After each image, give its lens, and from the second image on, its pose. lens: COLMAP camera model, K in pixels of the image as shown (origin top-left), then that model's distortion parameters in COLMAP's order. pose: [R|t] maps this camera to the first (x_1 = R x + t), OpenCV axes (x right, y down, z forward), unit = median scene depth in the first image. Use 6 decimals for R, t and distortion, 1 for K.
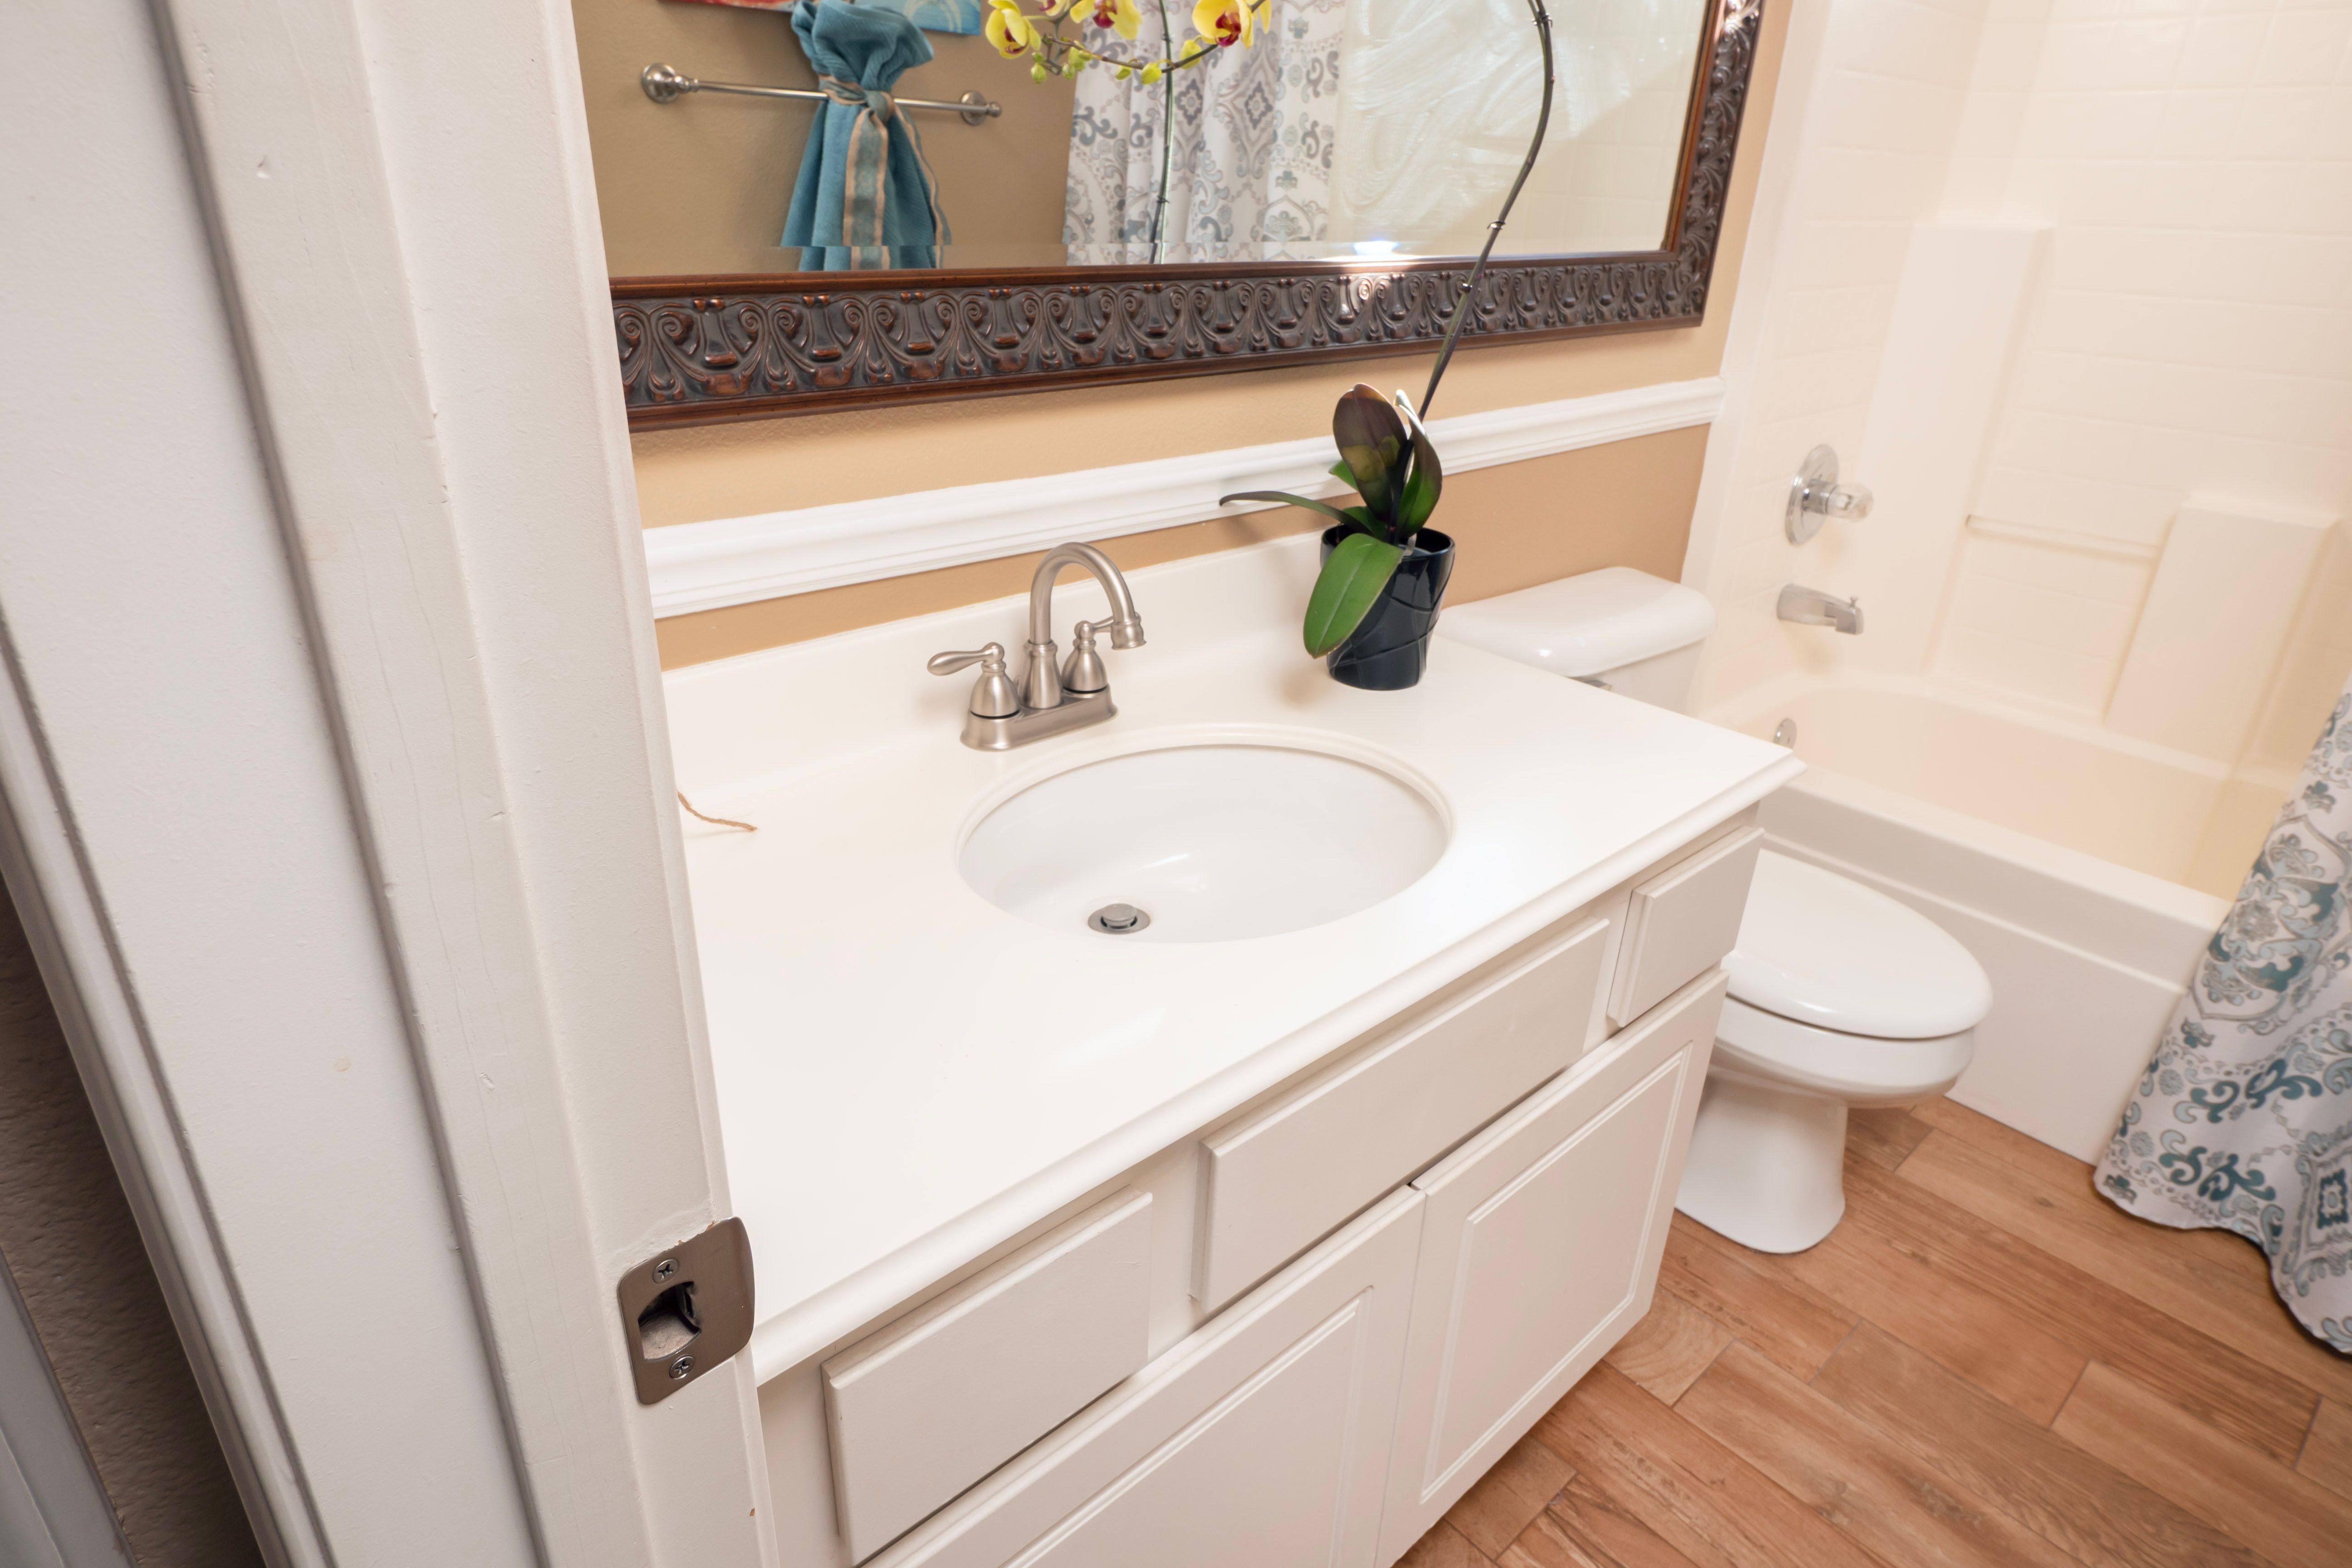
lens RADIAL K [[1297.9, 0, 1164.8], [0, 1297.9, 790.1], [0, 0, 1]] dist [-0.001992, 0.003787]
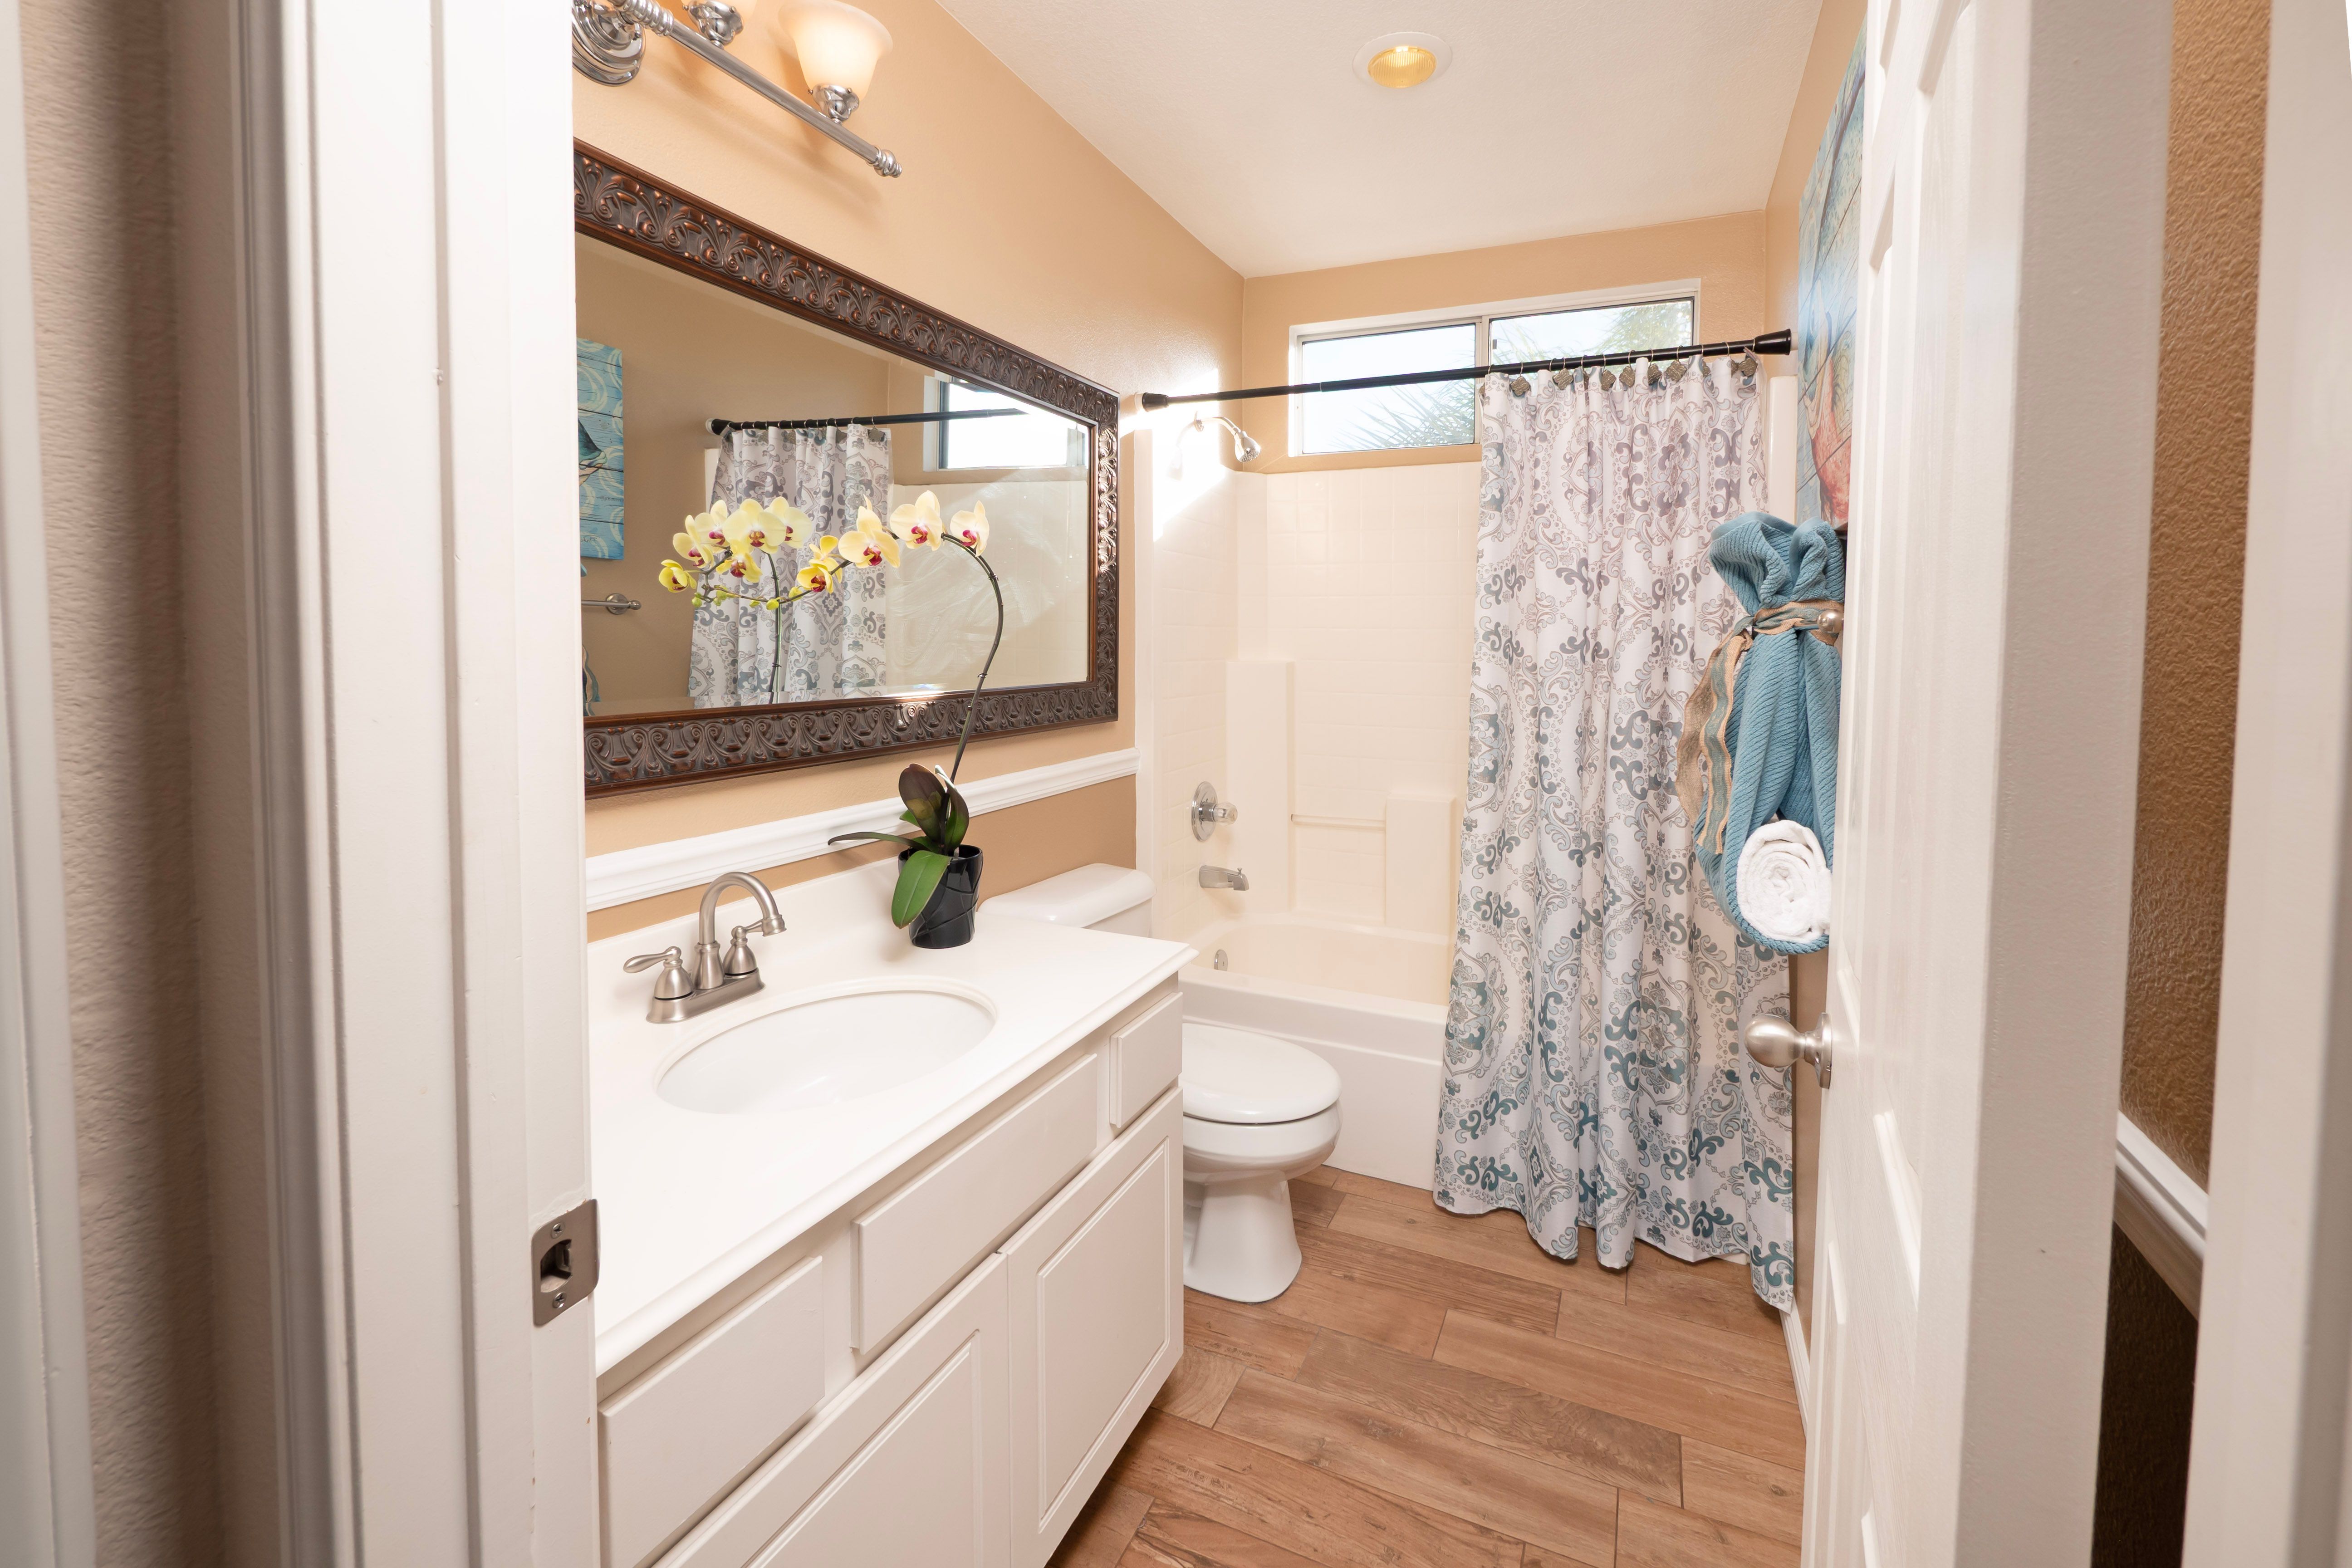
lens RADIAL K [[1016.7, 0, 1240.5], [0, 1016.7, 705.2], [0, 0, 1]] dist [-0.007474, 0.000329]
pose [[0.900443, -0.046044, 0.432530, -0.029116], [0.197273, 0.929463, -0.311741, 0.095087], [-0.387667, 0.366031, 0.846012, -0.264133]]
